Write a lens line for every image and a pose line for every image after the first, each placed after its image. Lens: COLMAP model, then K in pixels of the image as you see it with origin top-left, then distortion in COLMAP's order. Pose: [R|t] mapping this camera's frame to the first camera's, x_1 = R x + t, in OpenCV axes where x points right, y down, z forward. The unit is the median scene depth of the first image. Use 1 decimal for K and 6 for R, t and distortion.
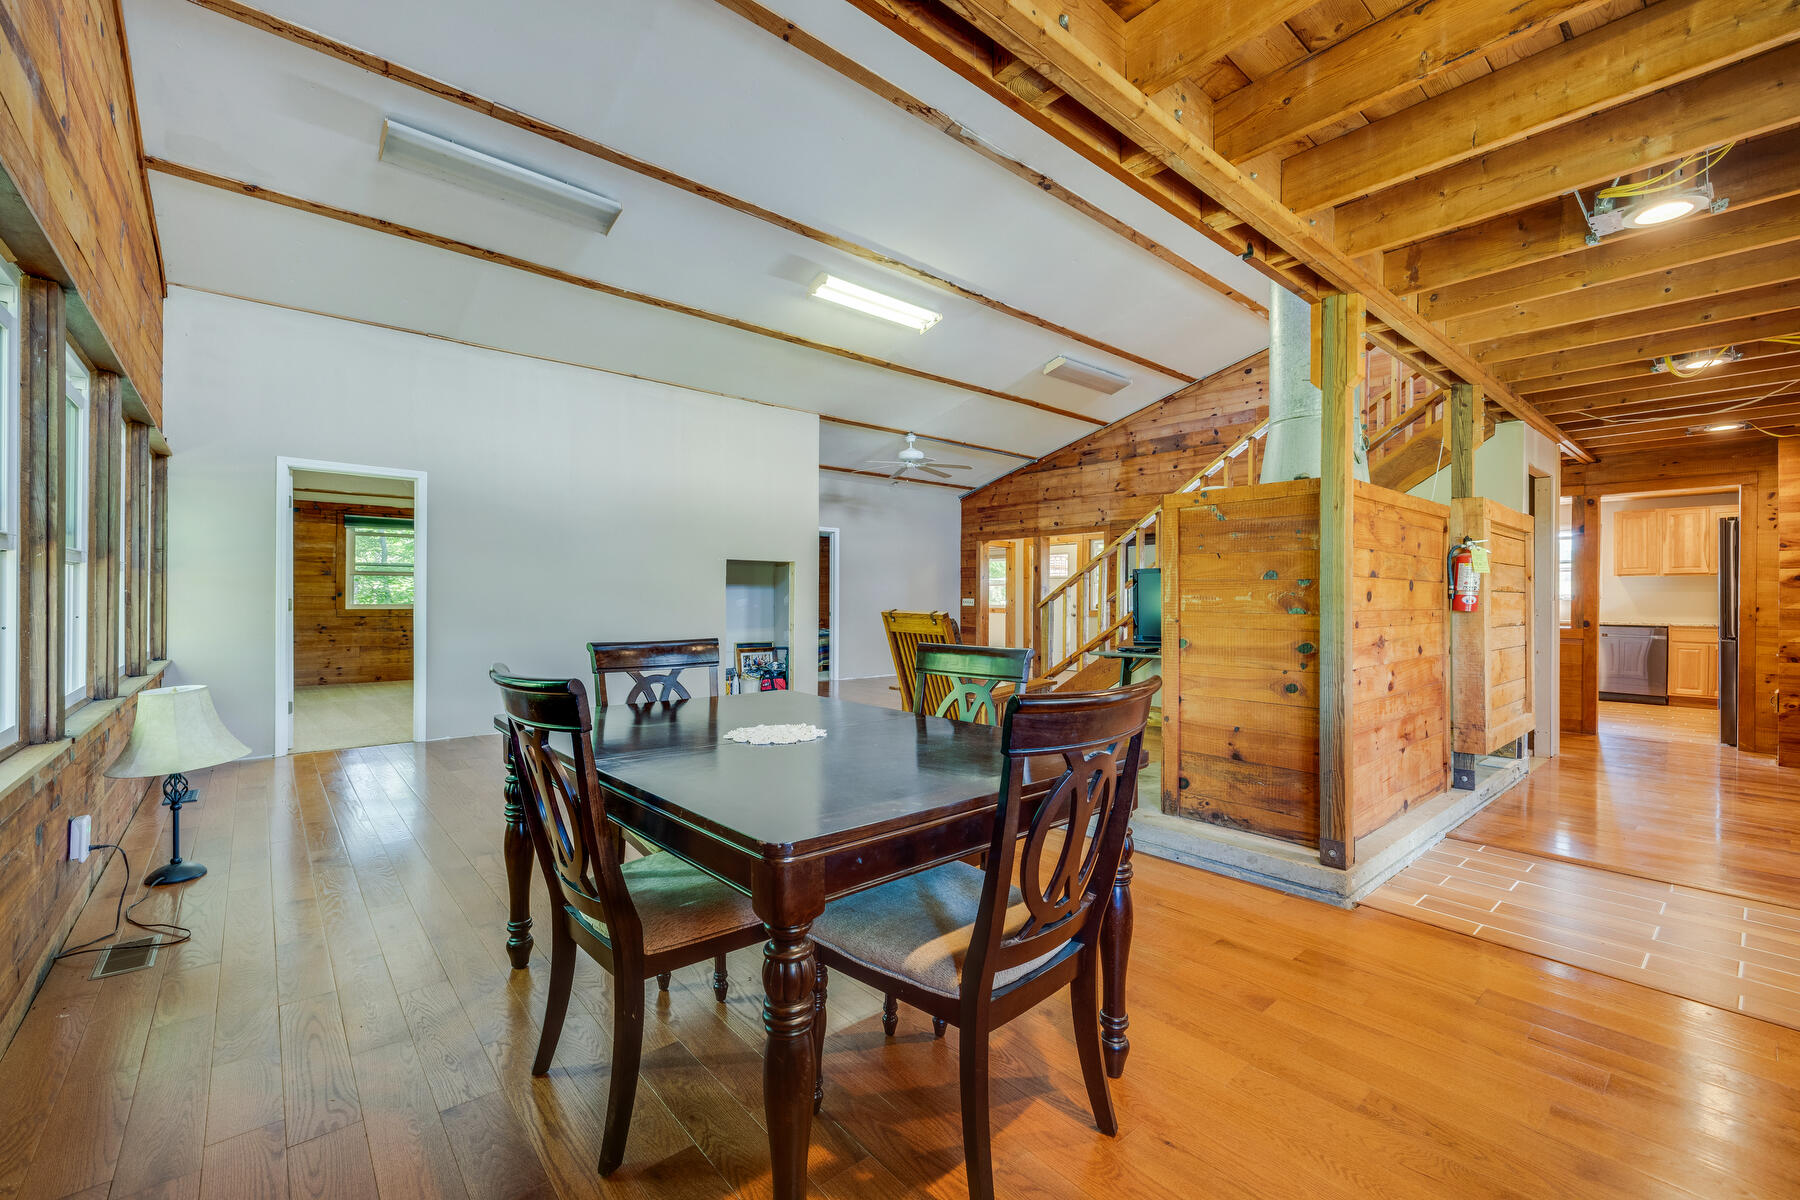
lens RADIAL K [[755.6, 0, 896.4], [0, 755.6, 605.3], [0, 0, 1]] dist [-0.000714, 0.000182]
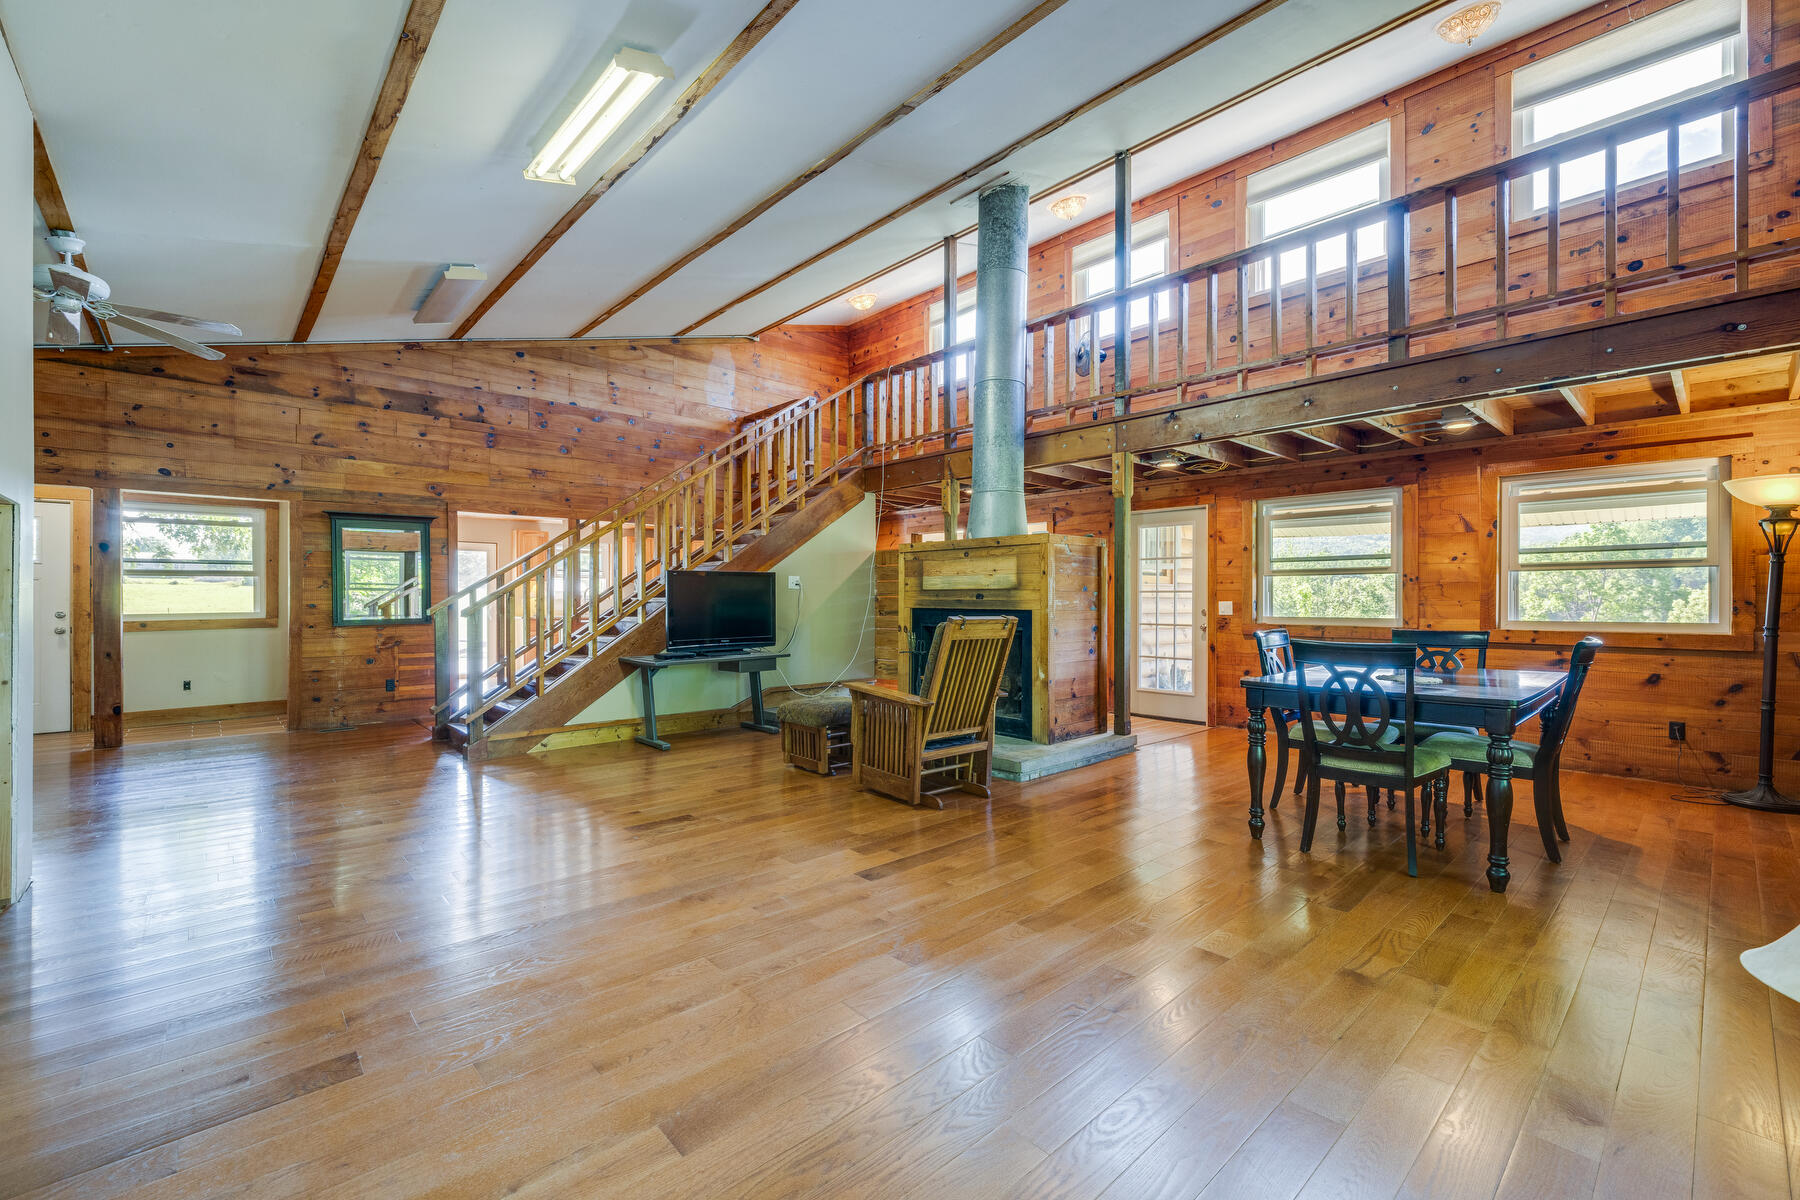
lens RADIAL K [[755.6, 0, 896.4], [0, 755.6, 605.3], [0, 0, 1]] dist [-0.000714, 0.000182]
pose [[-0.036593, -0.012666, 0.999250, -0.396369], [0.009348, 0.999872, 0.013016, -0.008618], [-0.999287, 0.009818, -0.036470, 0.476131]]
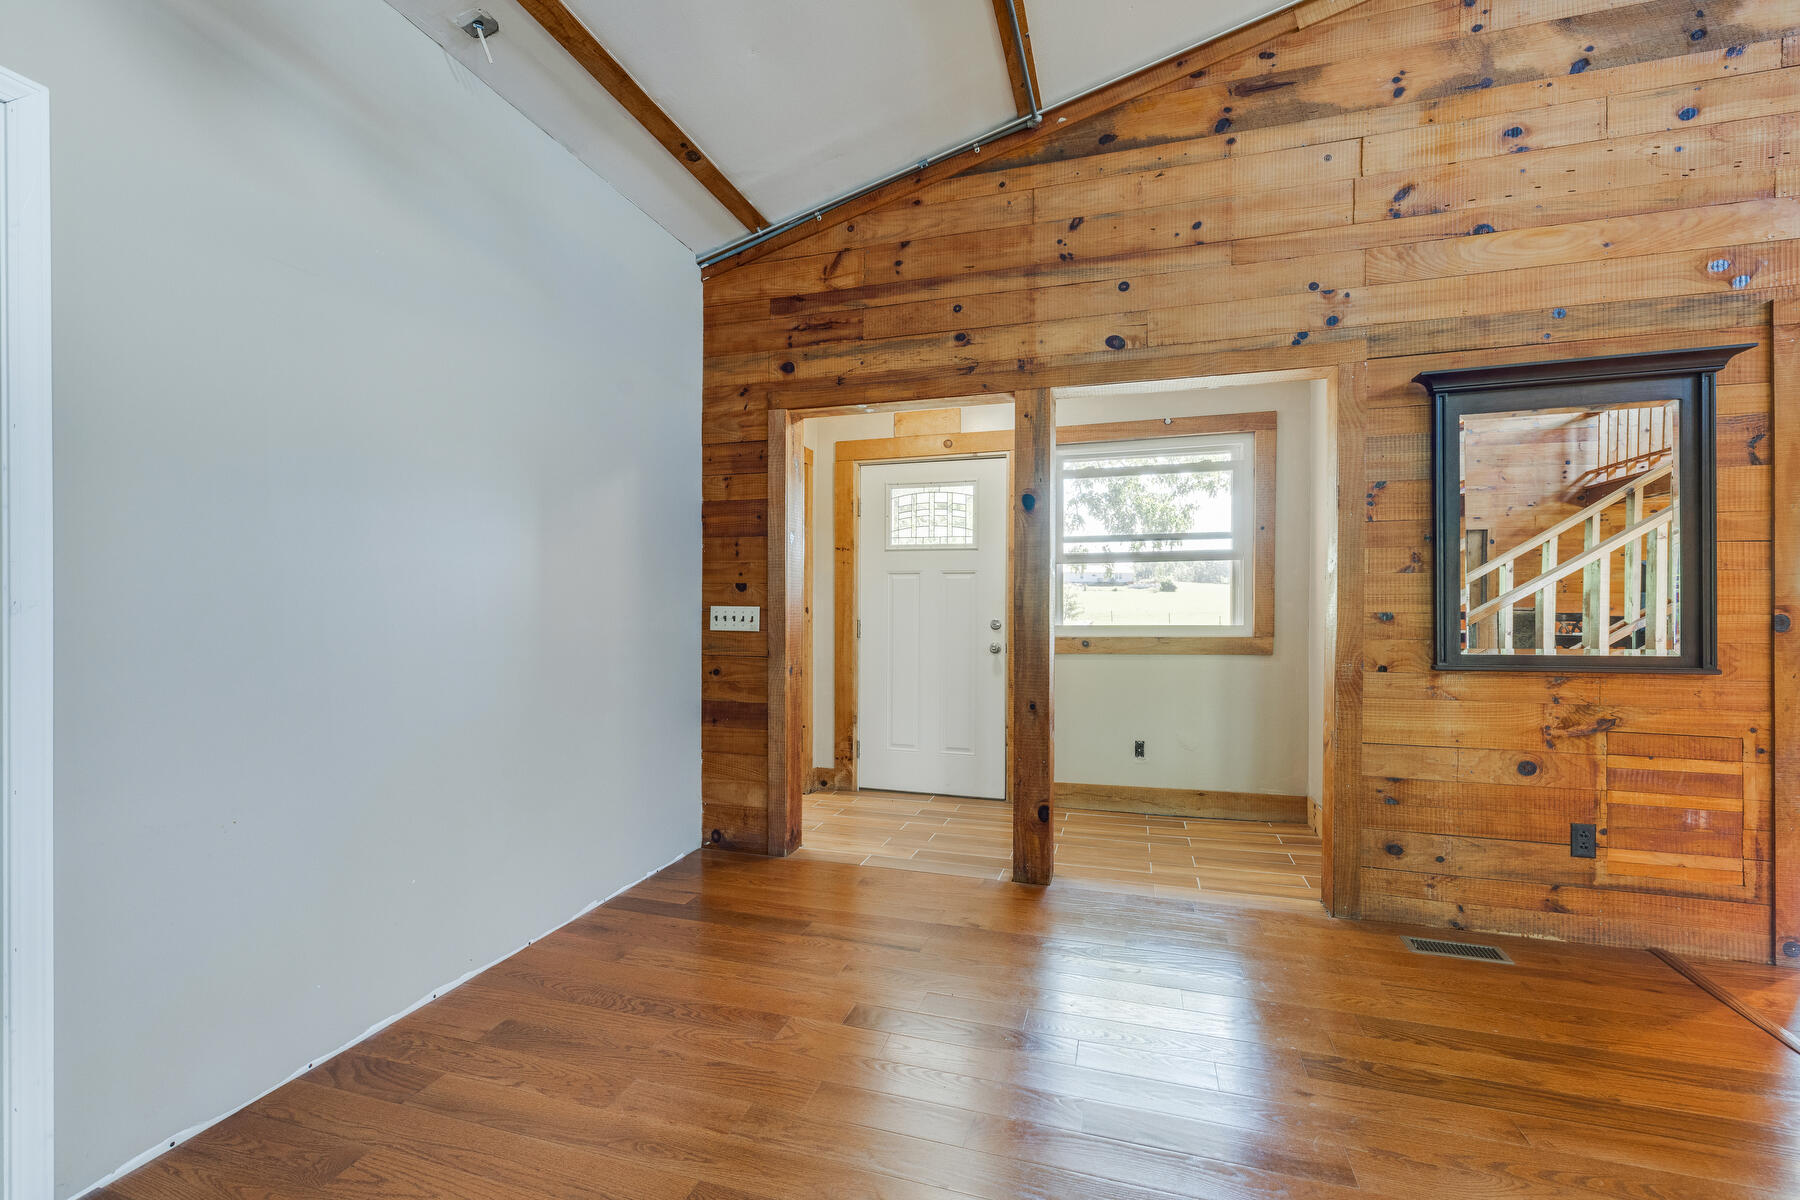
lens RADIAL K [[755.6, 0, 896.4], [0, 755.6, 605.3], [0, 0, 1]] dist [-0.000714, 0.000182]
pose [[0.844788, -0.005086, 0.535078, -0.011068], [0.008112, 0.999962, -0.003304, -0.008935], [-0.535040, 0.007132, 0.844796, 0.825722]]
